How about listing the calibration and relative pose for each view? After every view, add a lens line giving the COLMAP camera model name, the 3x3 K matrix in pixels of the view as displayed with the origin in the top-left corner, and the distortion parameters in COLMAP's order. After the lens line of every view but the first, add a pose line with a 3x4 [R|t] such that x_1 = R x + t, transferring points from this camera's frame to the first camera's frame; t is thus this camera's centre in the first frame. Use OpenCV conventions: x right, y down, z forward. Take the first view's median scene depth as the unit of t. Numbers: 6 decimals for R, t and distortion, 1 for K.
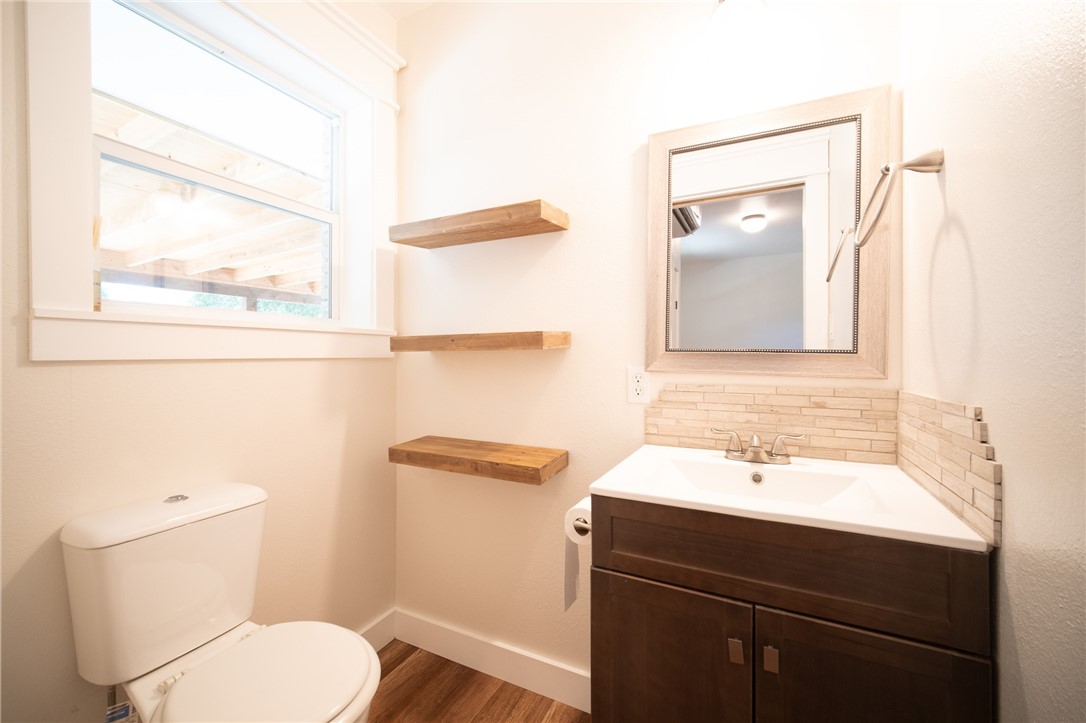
lens RADIAL K [[432.4, 0, 543.0], [0, 432.4, 361.5], [0, 0, 1]] dist [-0.018403, -0.000005]
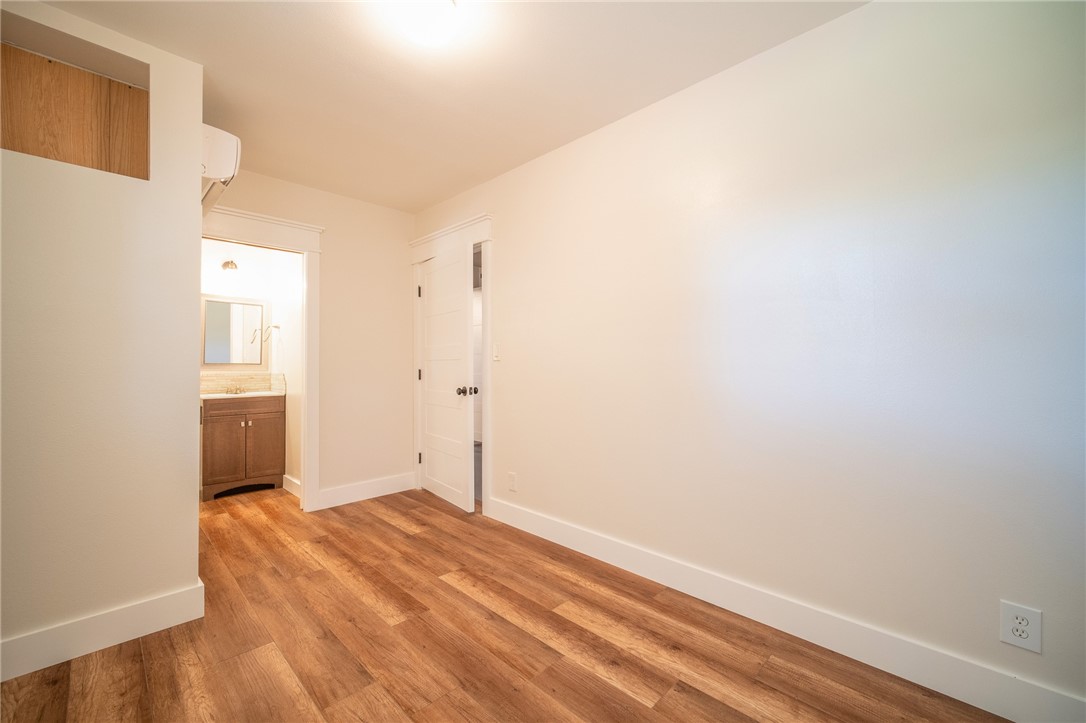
lens RADIAL K [[432.4, 0, 543.0], [0, 432.4, 361.5], [0, 0, 1]] dist [-0.018403, -0.000005]
pose [[0.290267, 0.012250, 0.956867, -2.870477], [0.013518, 0.999766, -0.016900, 0.067411], [-0.956850, 0.017840, 0.290034, -3.296312]]
